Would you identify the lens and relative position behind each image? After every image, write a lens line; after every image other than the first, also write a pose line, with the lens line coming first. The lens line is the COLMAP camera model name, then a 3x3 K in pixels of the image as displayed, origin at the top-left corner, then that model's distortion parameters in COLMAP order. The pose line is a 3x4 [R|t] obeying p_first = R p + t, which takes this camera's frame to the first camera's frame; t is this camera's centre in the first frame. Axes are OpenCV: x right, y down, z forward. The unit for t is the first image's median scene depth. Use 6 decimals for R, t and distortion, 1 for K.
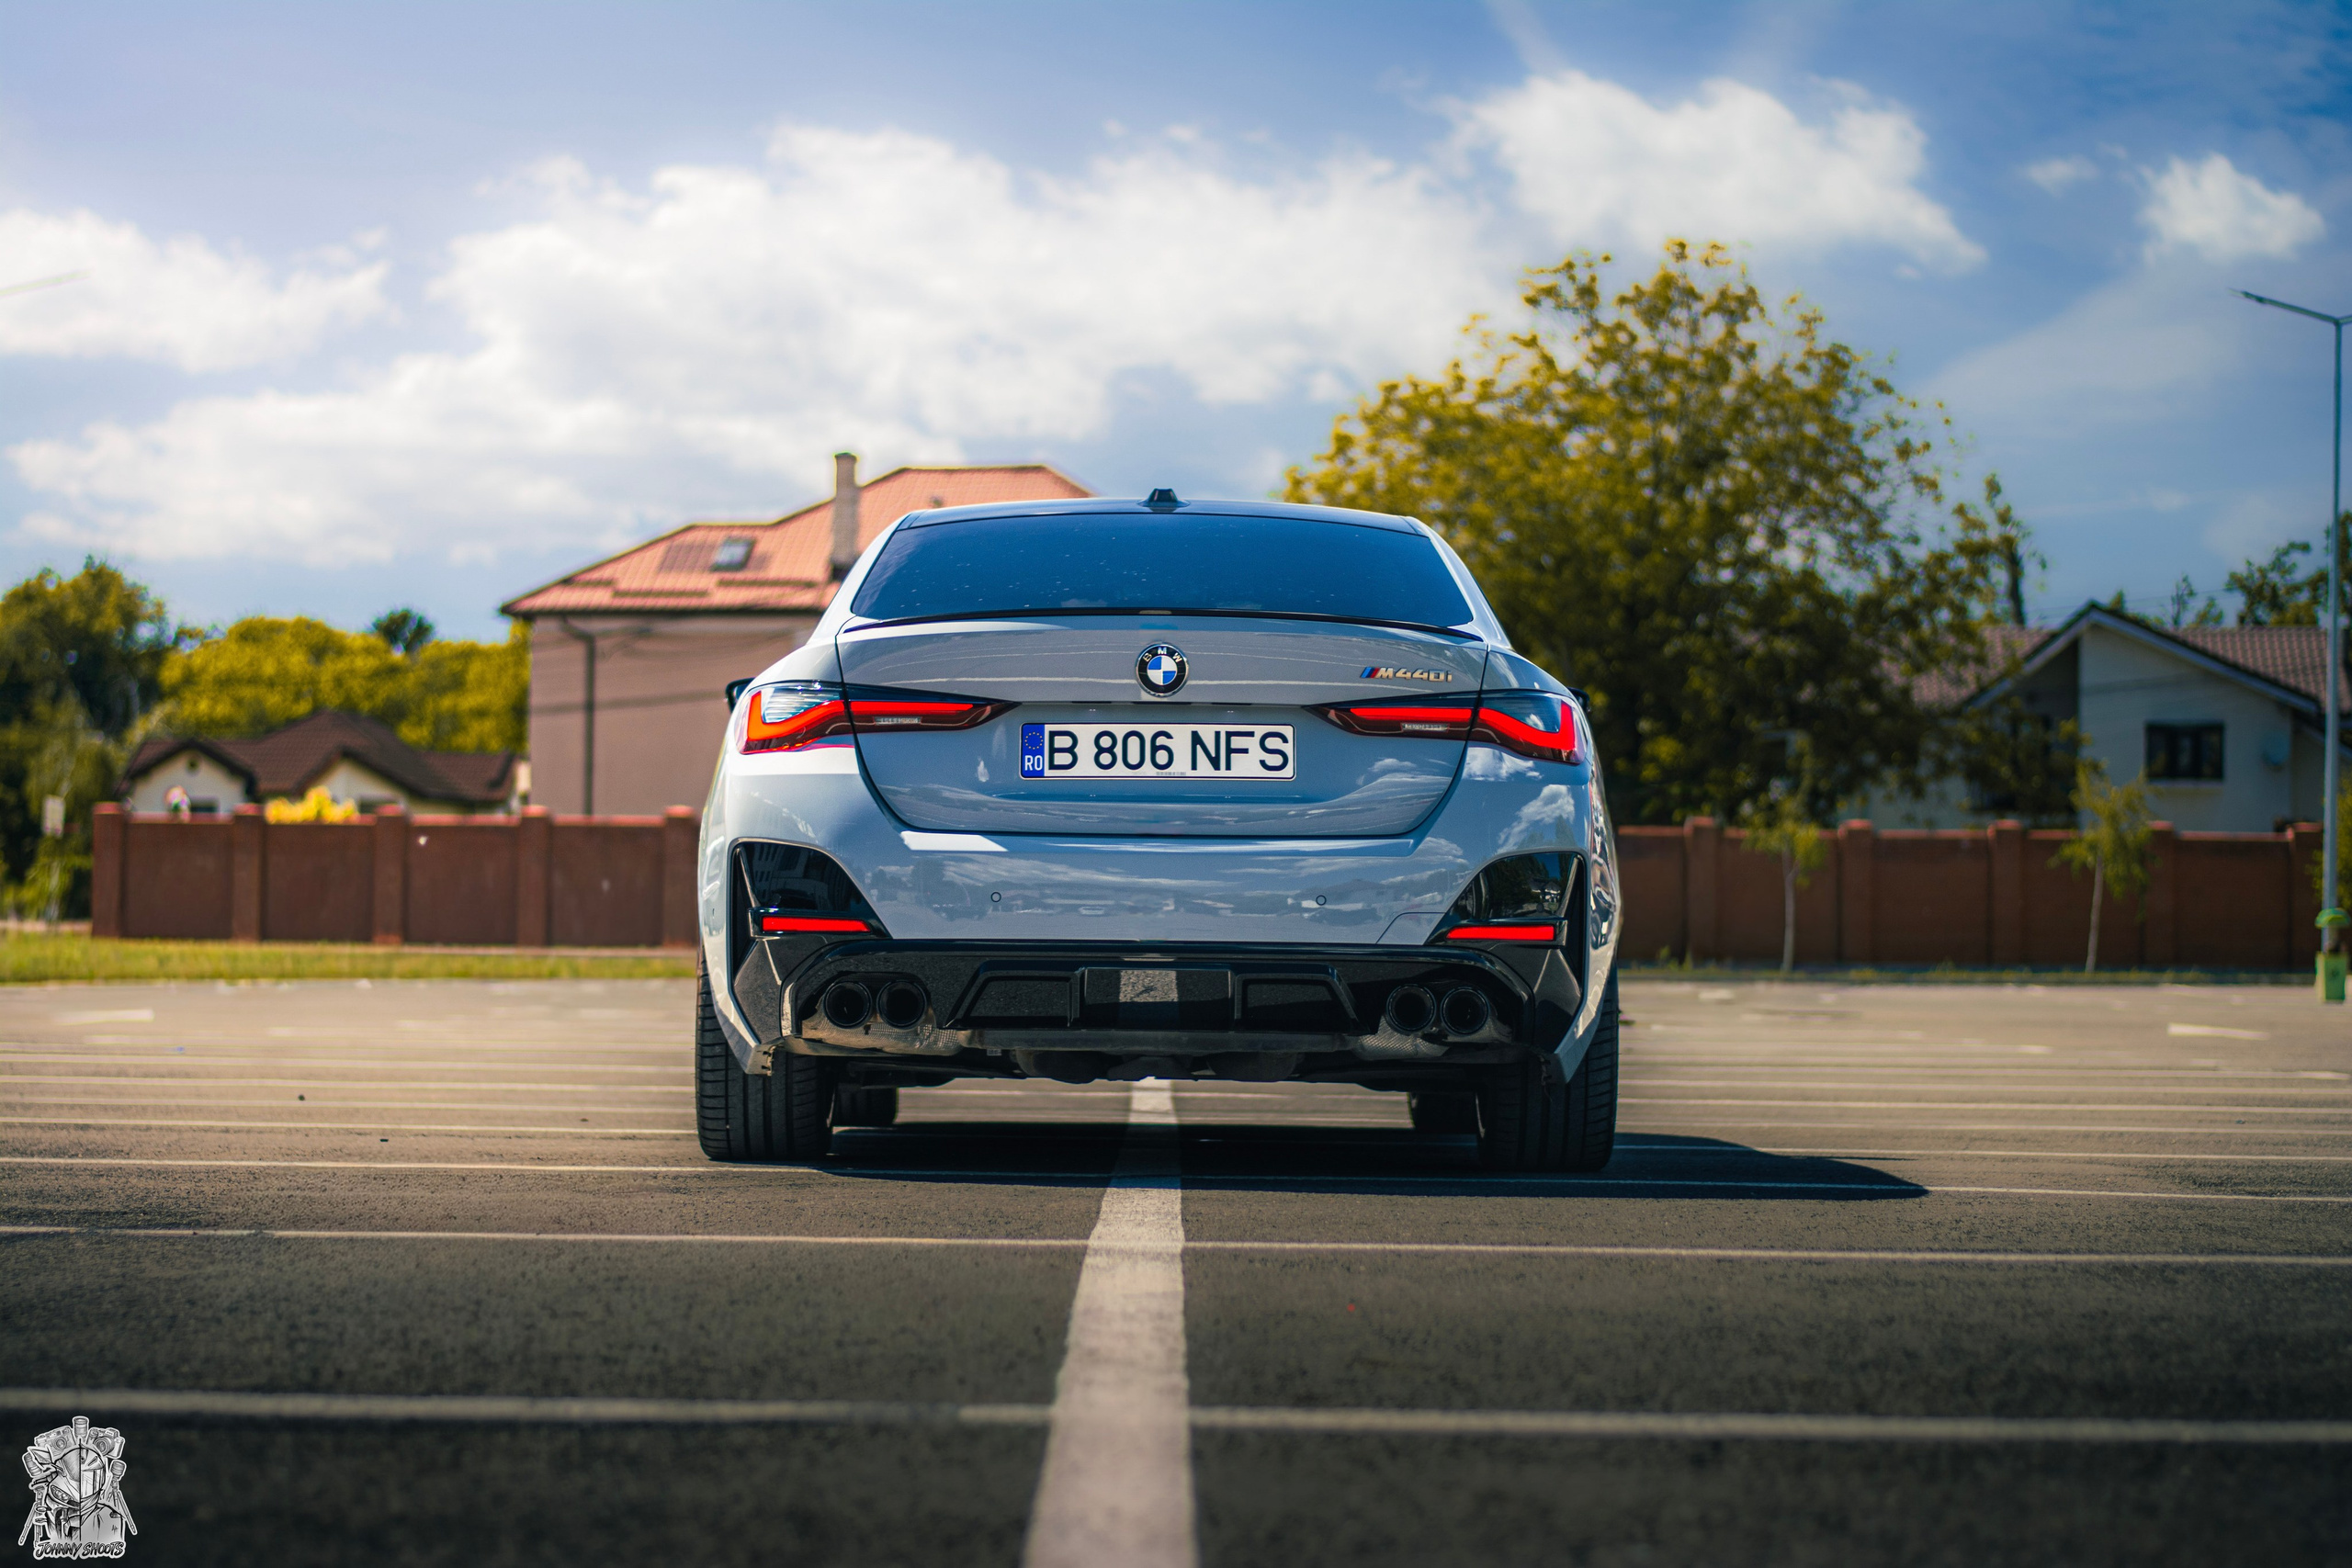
lens RADIAL K [[5216.0, 0, 1176.0], [0, 5216.0, 784.0], [0, 0, 1]] dist [-0.110132, 0.187872]
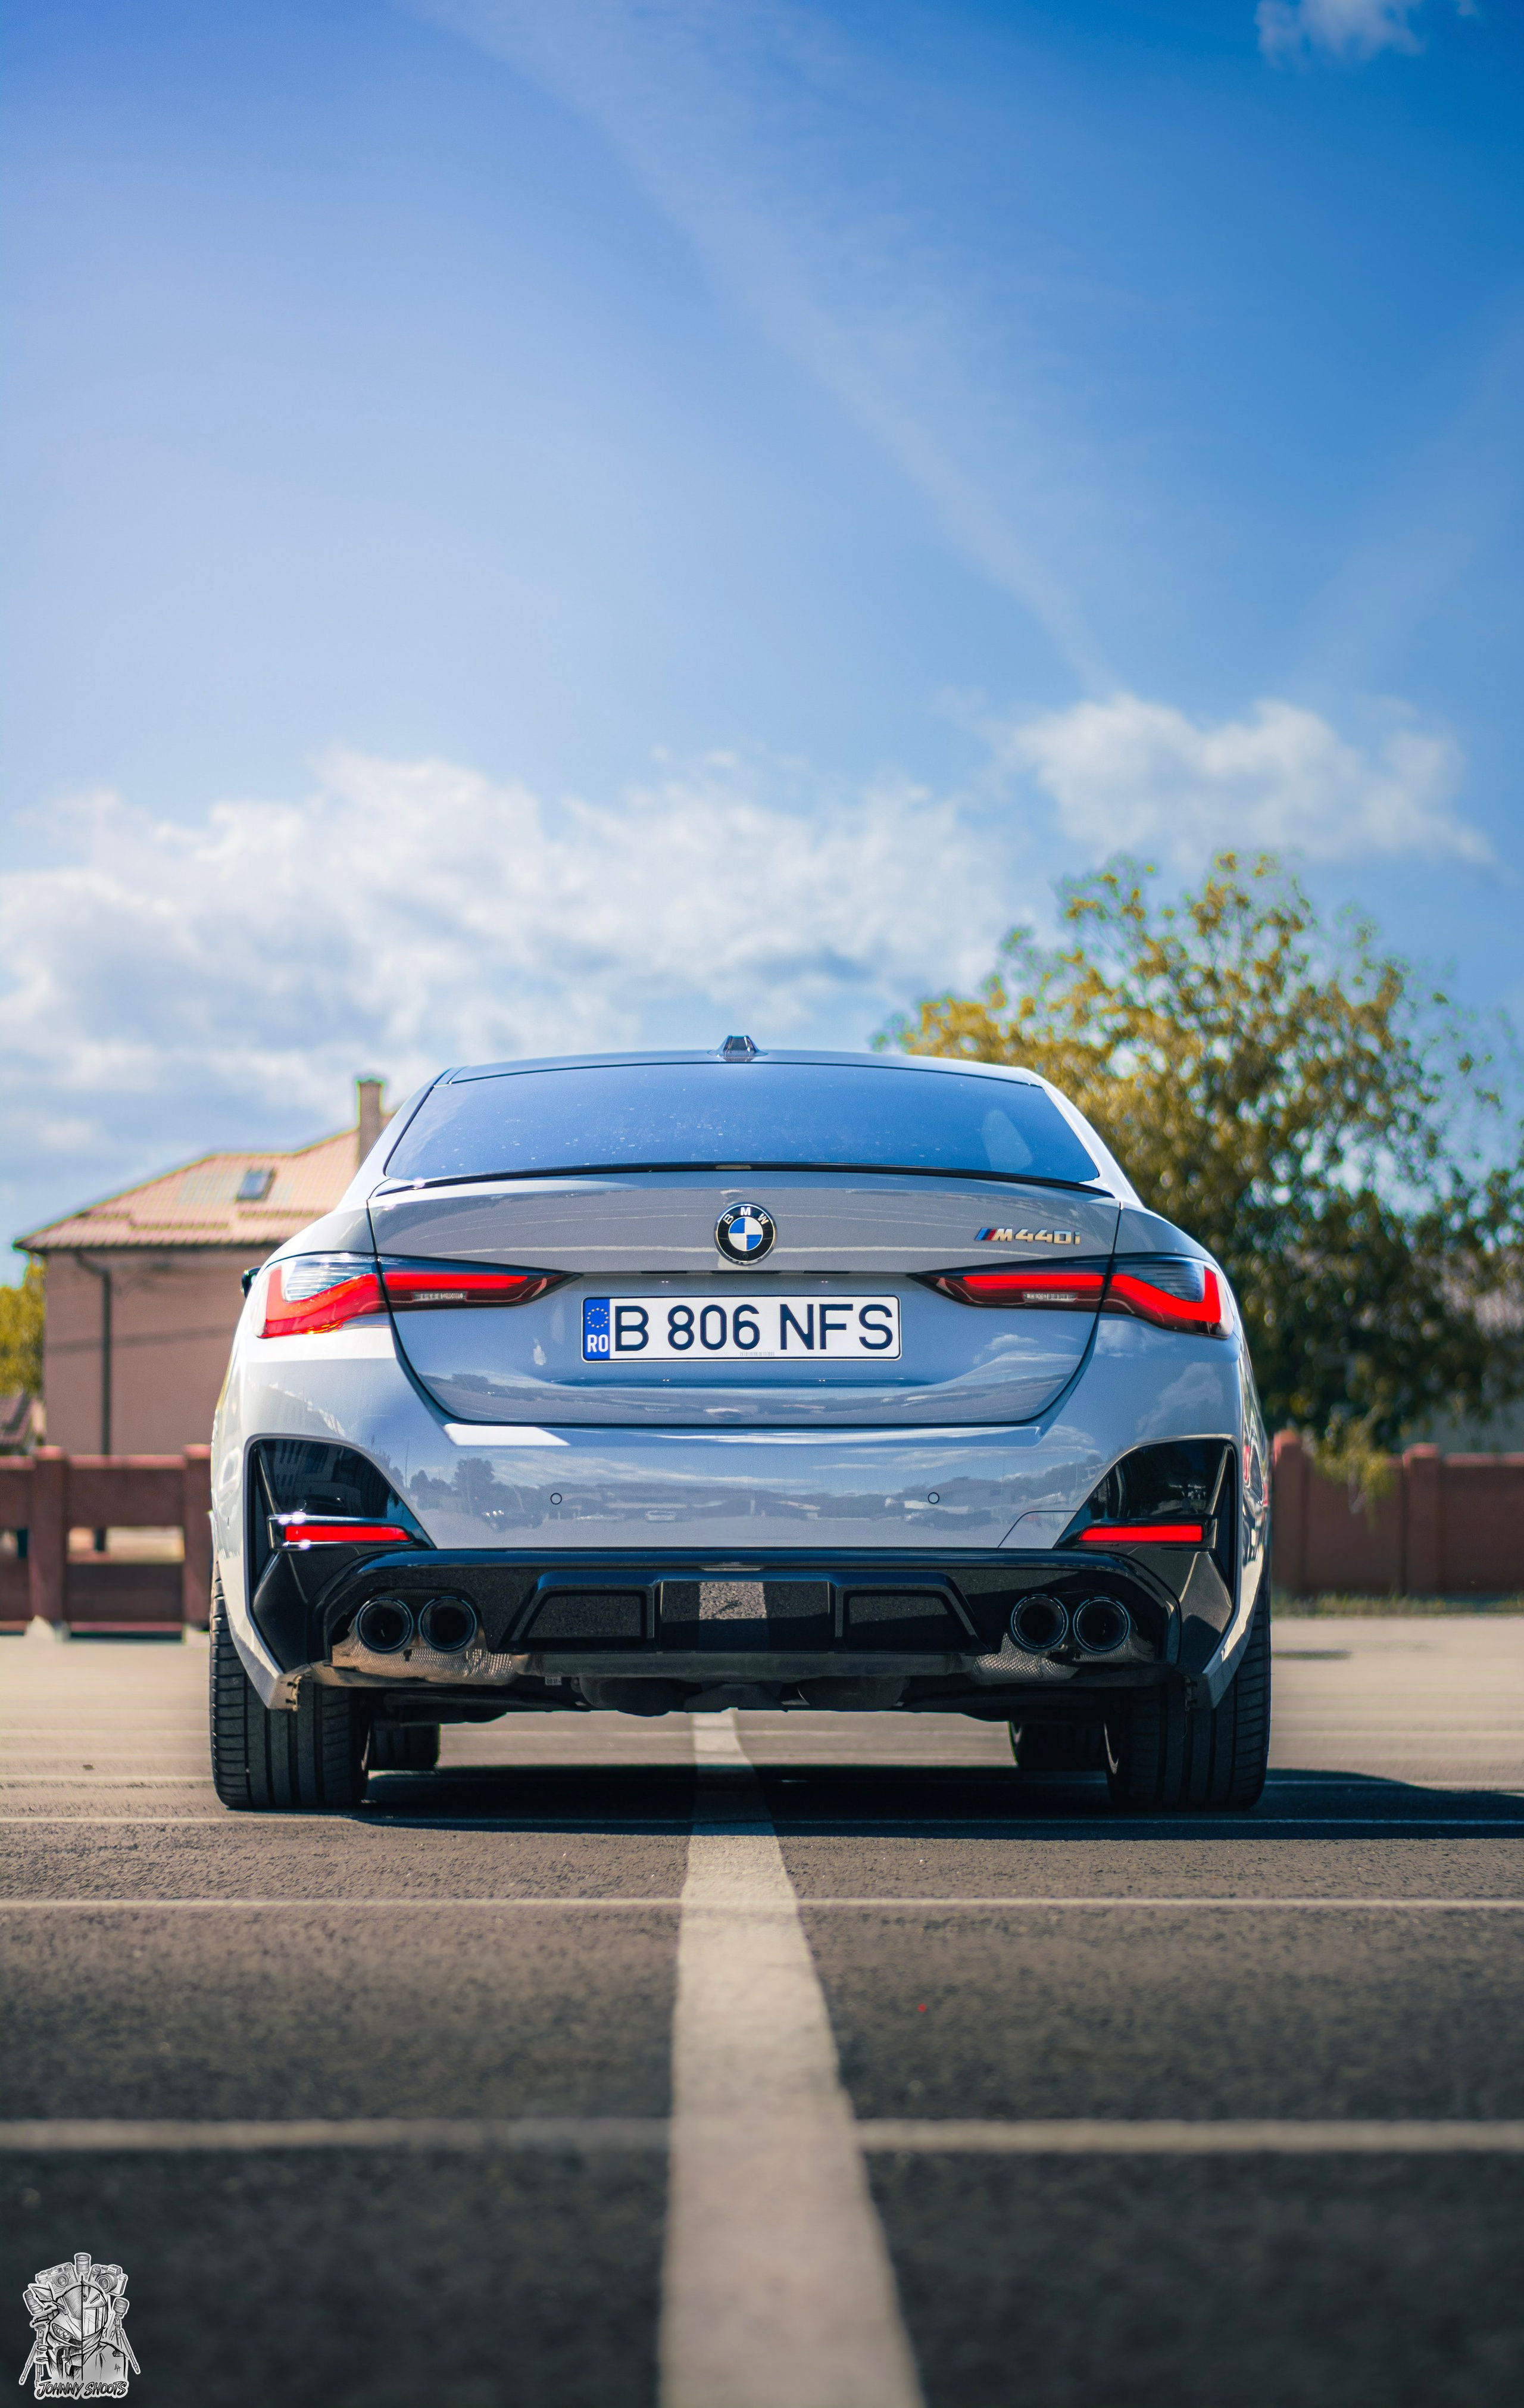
lens RADIAL K [[5288.6, 0, 762.0], [0, 5288.6, 1204.0], [0, 0, 1]] dist [-0.101028, 0.012062]
pose [[0.999880, -0.011024, 0.010859, -0.009166], [0.011471, 0.999051, -0.042028, 0.009801], [-0.010385, 0.042147, 0.999057, 0.121158]]
